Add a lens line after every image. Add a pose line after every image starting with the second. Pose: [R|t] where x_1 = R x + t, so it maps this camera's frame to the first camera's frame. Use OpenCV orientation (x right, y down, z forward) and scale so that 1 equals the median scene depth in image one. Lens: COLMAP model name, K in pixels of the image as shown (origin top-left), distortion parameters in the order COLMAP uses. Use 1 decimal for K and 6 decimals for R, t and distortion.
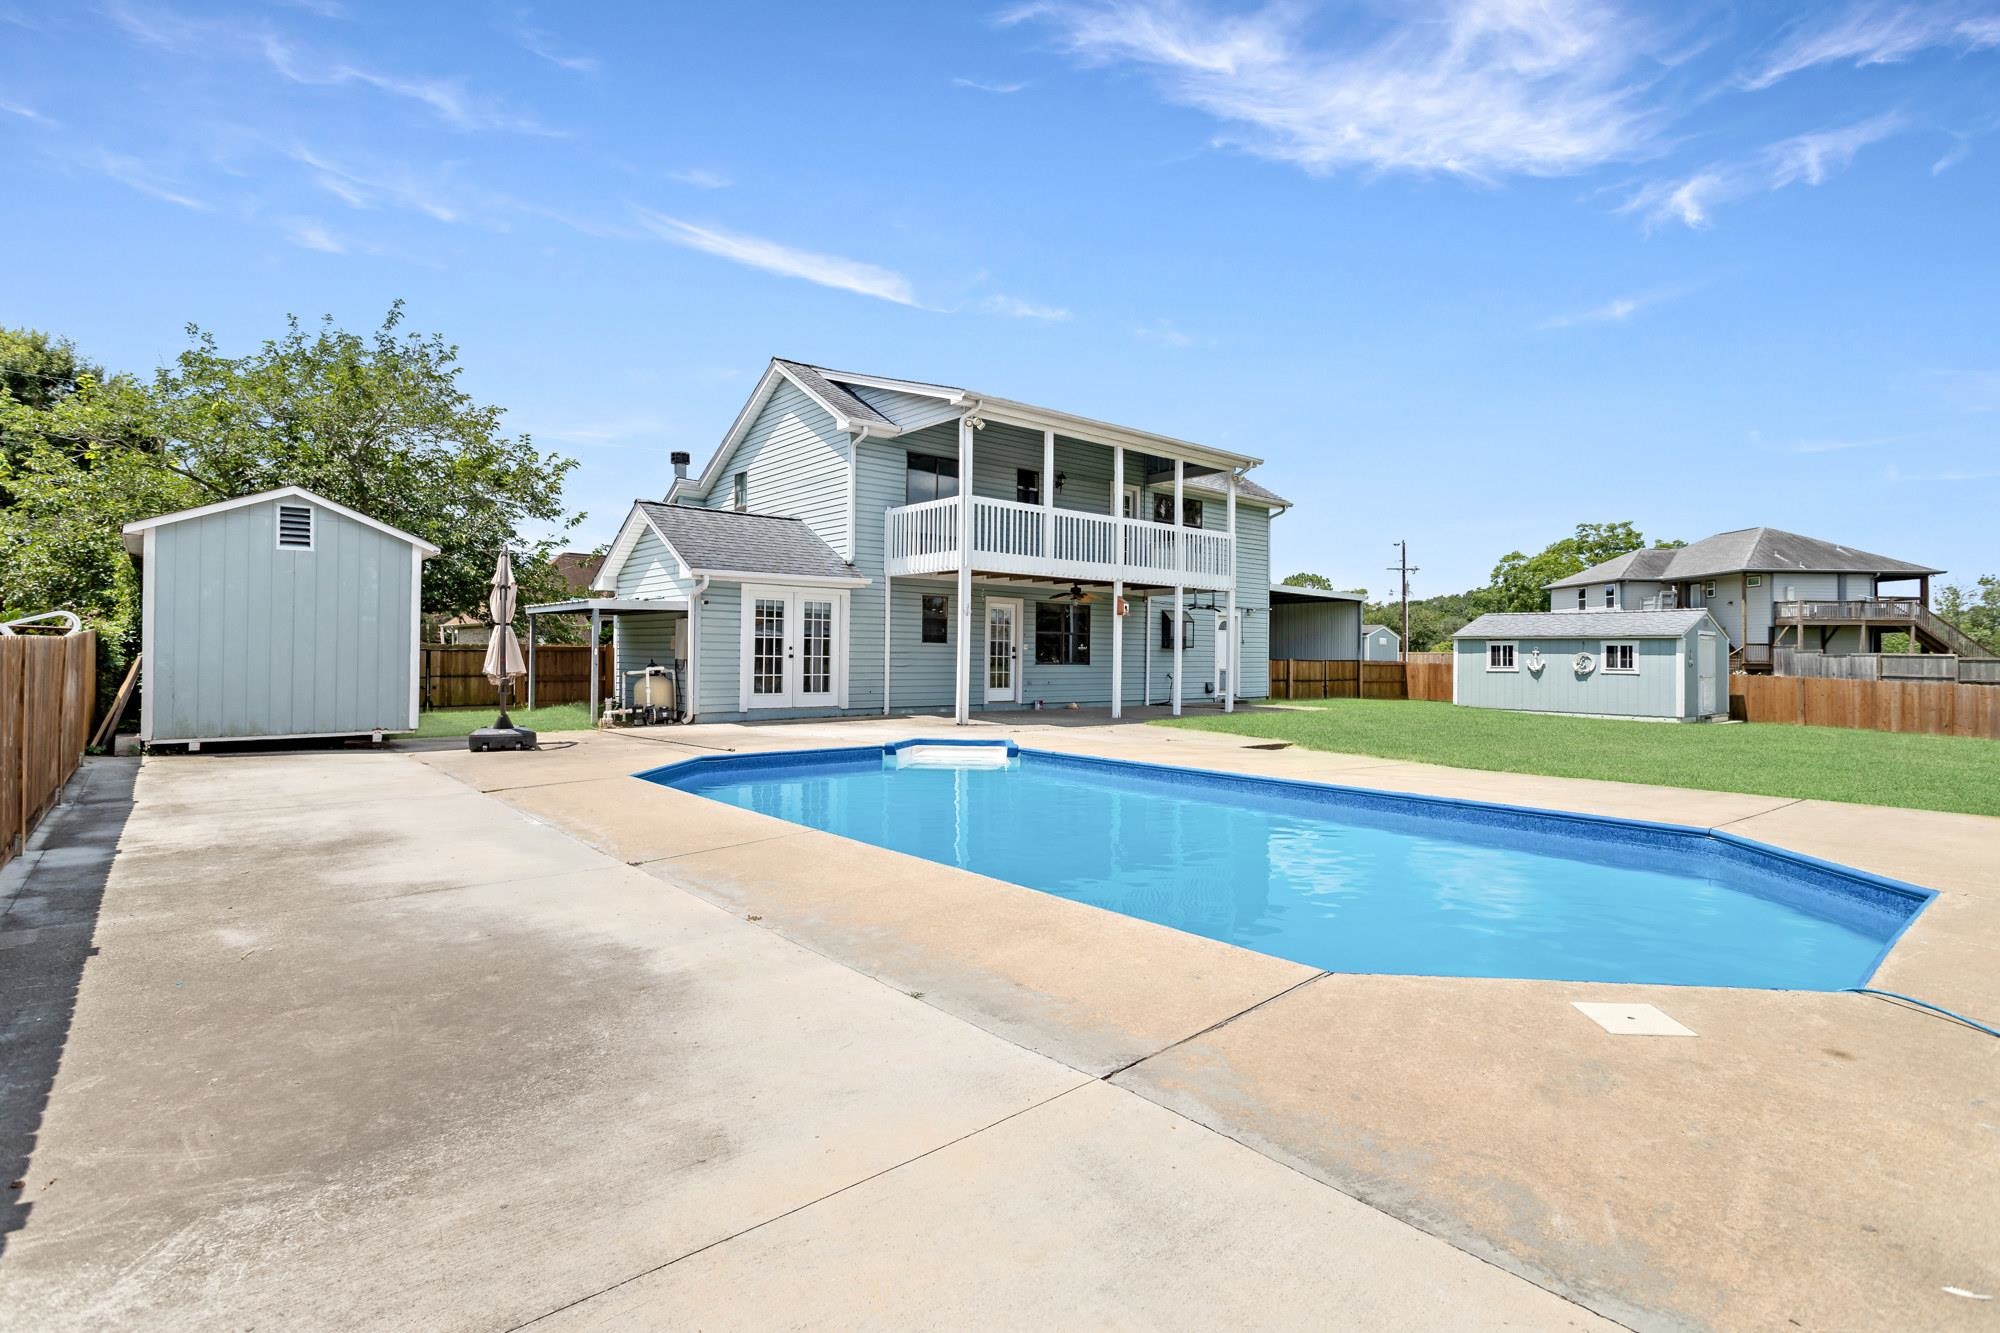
lens RADIAL K [[978.0, 0, 1004.2], [0, 978.0, 654.1], [0, 0, 1]] dist [0.001509, 0.001313]
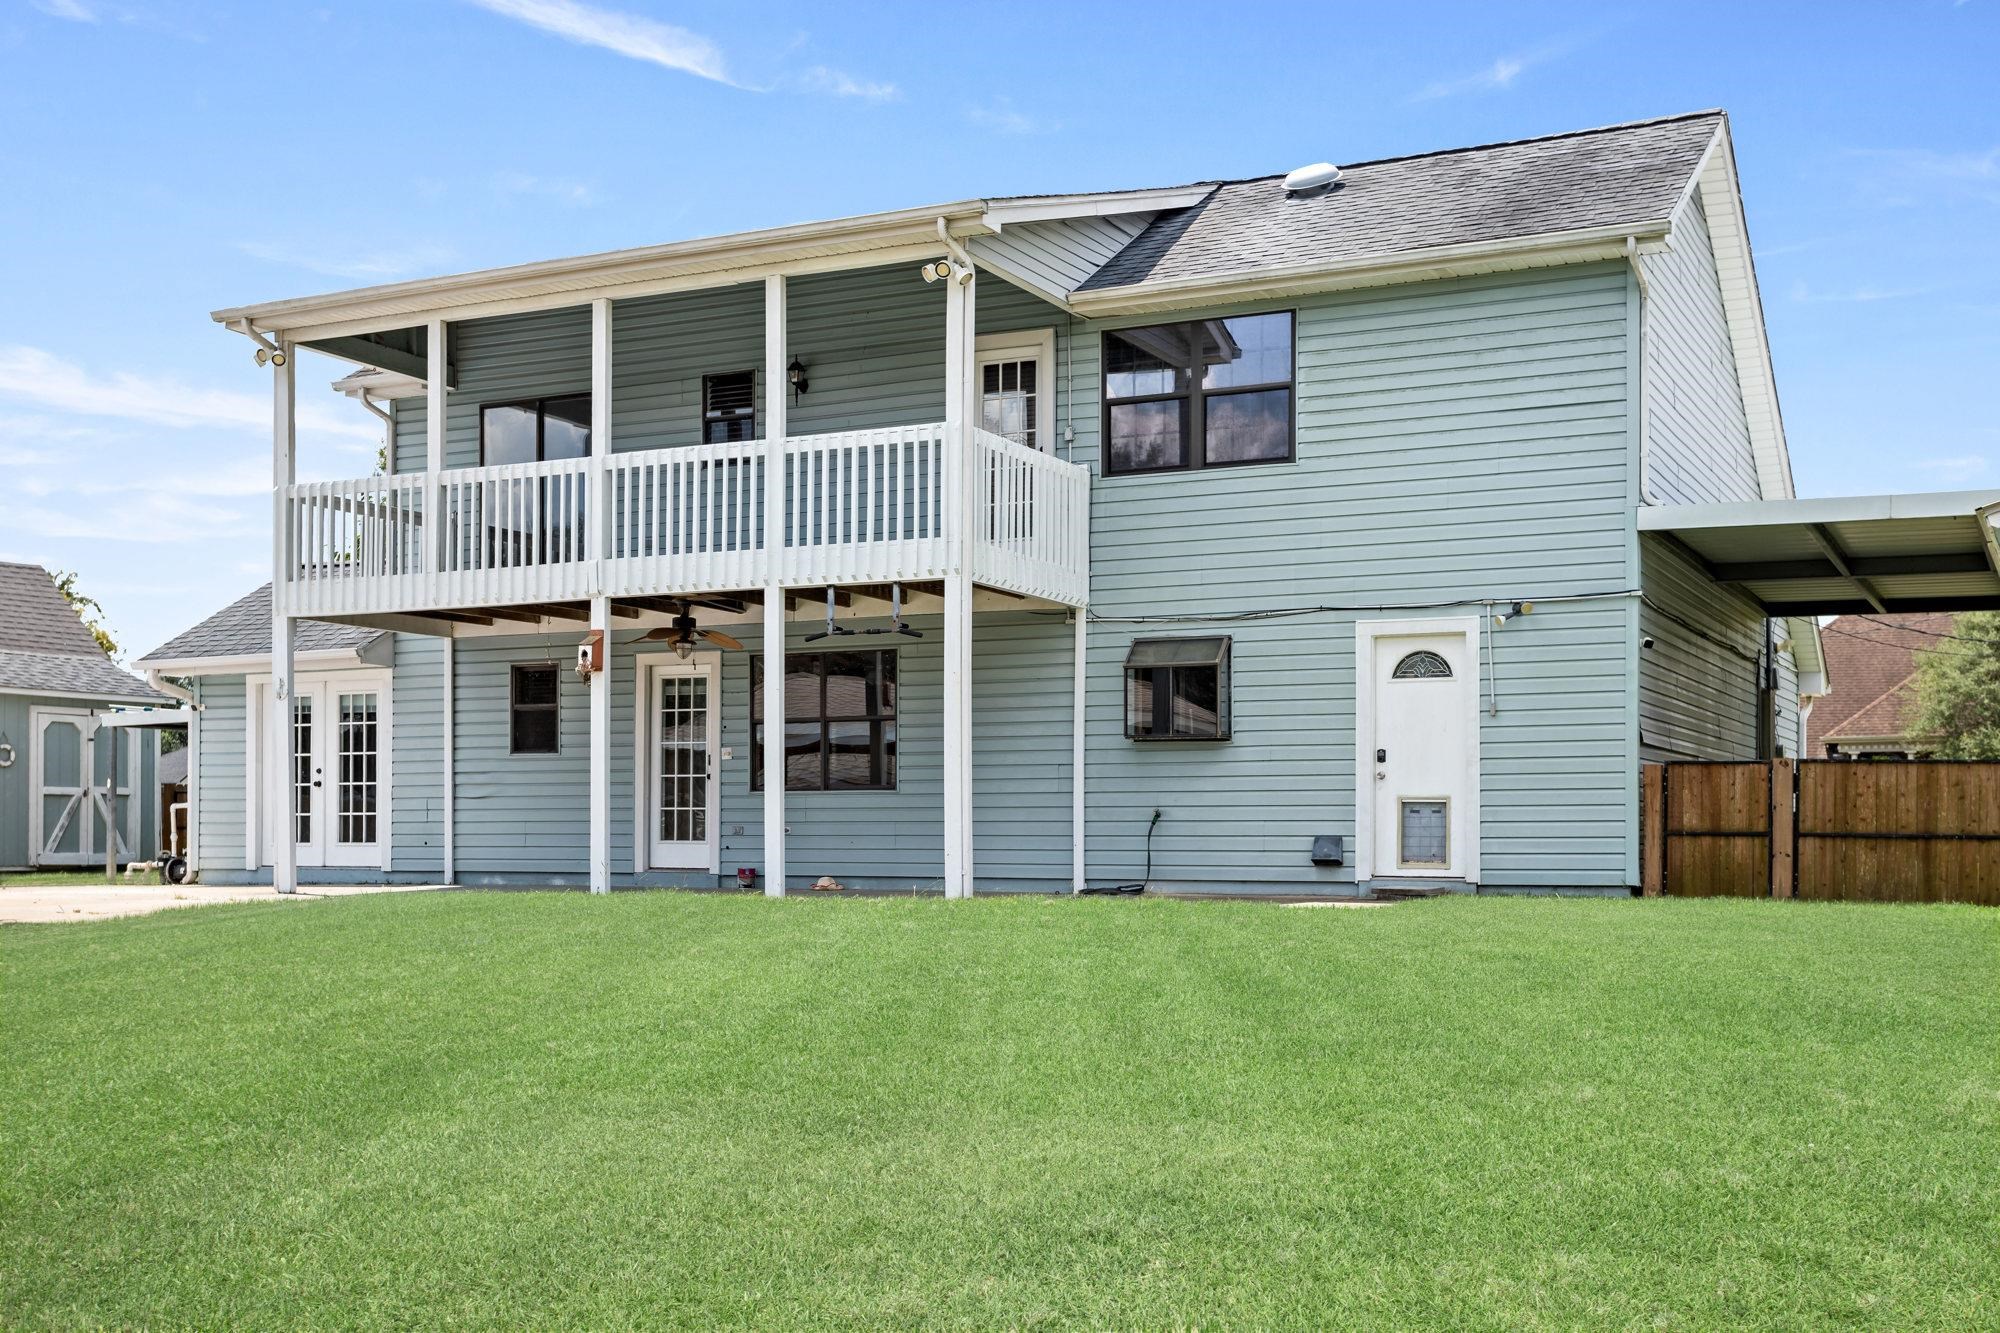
lens RADIAL K [[2137.9, 0, 1009.8], [0, 2137.9, 803.0], [0, 0, 1]] dist [0.001702, 0.000000]
pose [[0.397218, -0.022711, -0.917443, 1.069414], [0.006615, 0.999739, -0.021884, 0.041623], [0.917701, 0.002624, 0.397264, 0.767696]]
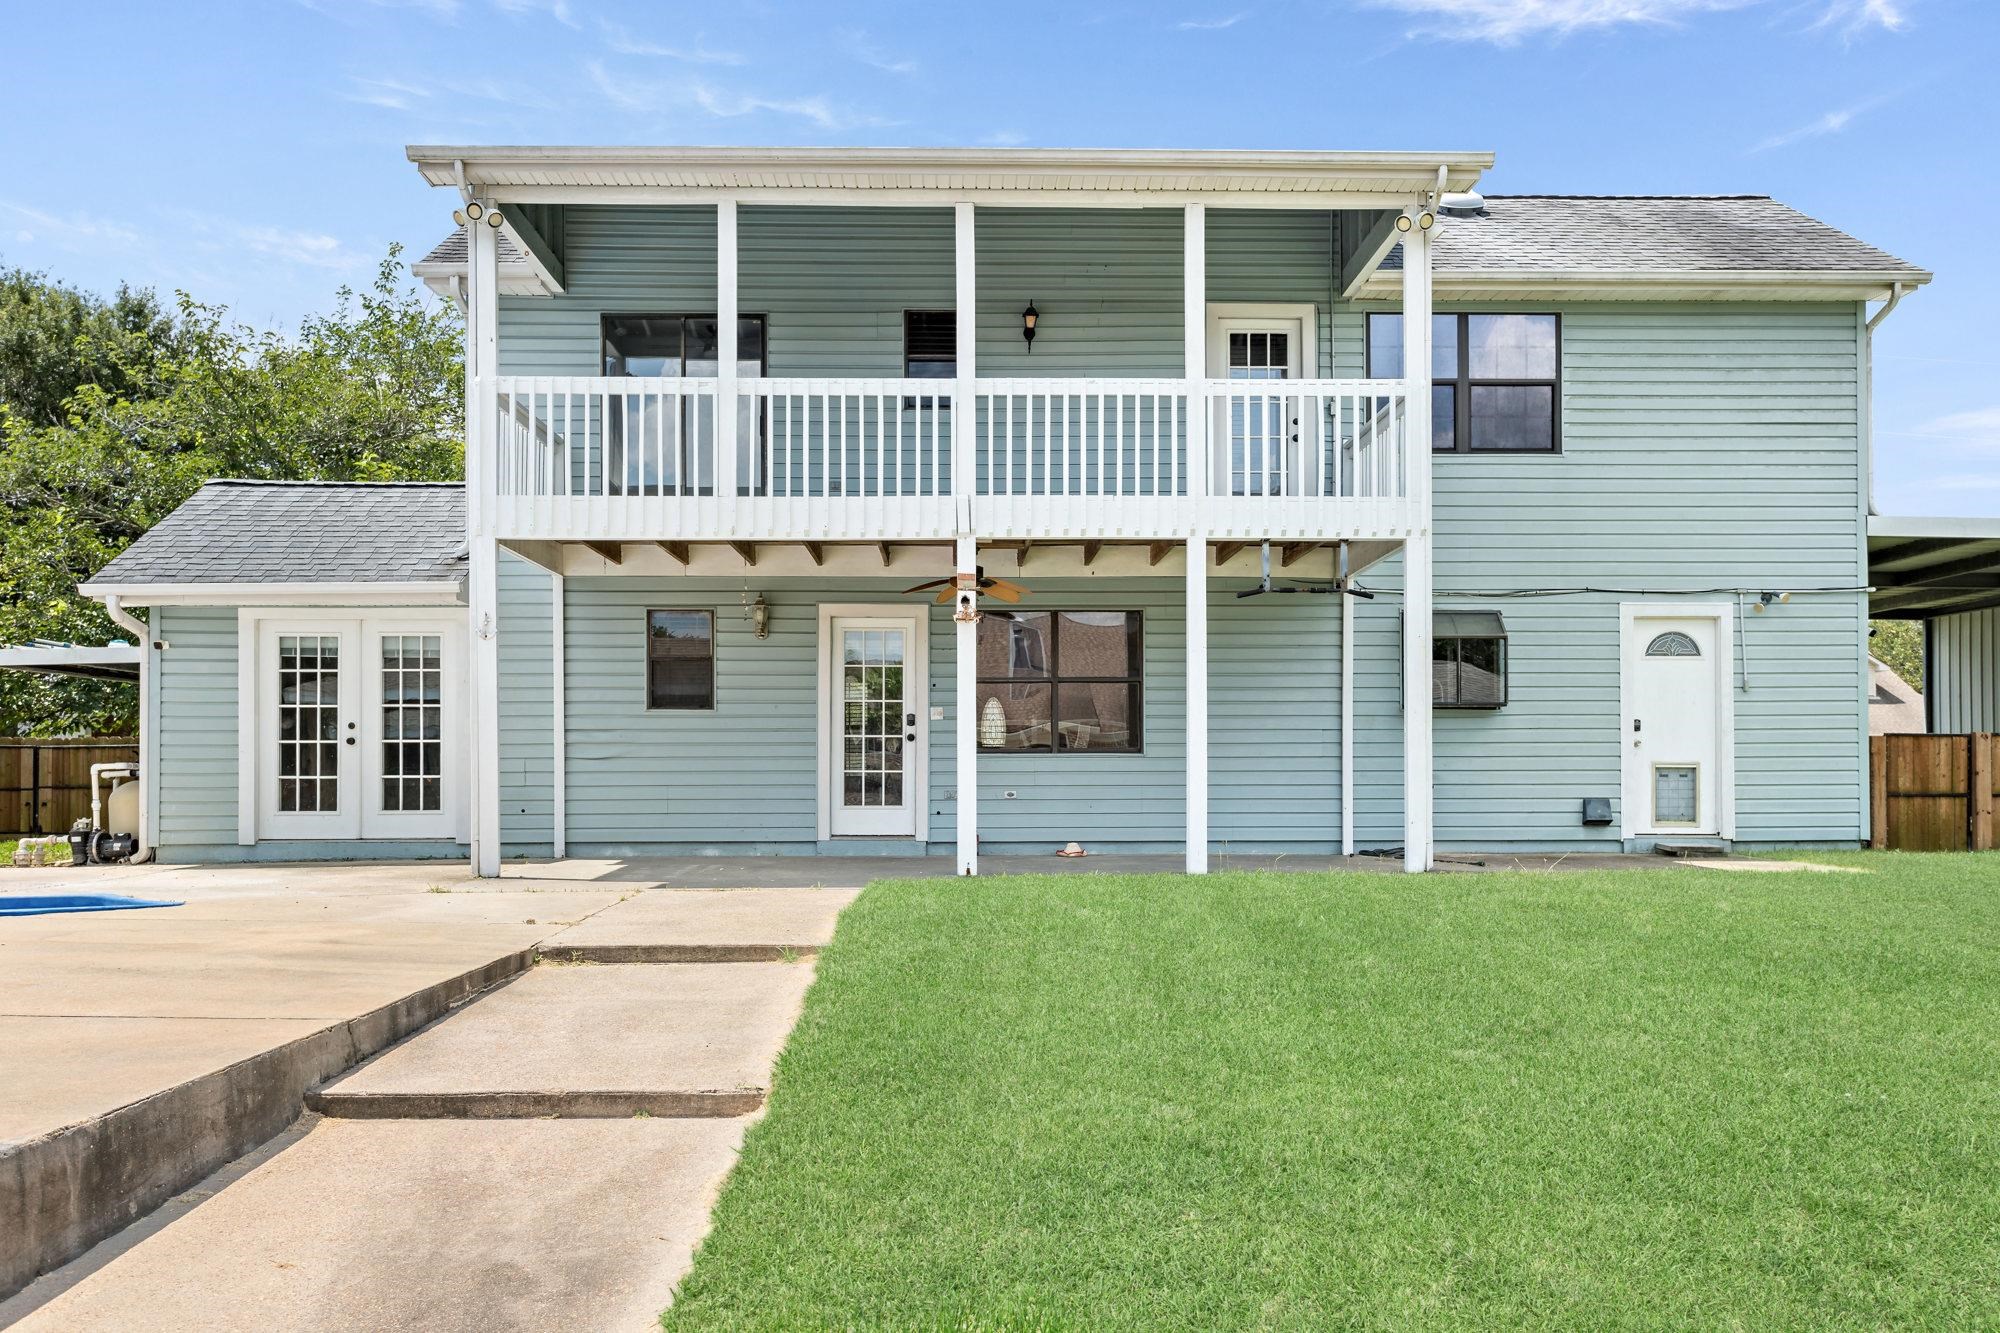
lens RADIAL K [[1618.6, 0, 993.5], [0, 1618.6, 760.6], [0, 0, 1]] dist [0.006758, 0.011114]
pose [[0.777174, -0.016537, -0.629069, 0.529807], [0.012447, 0.999863, -0.010908, 0.023402], [0.629163, 0.000647, 0.777273, 0.481355]]
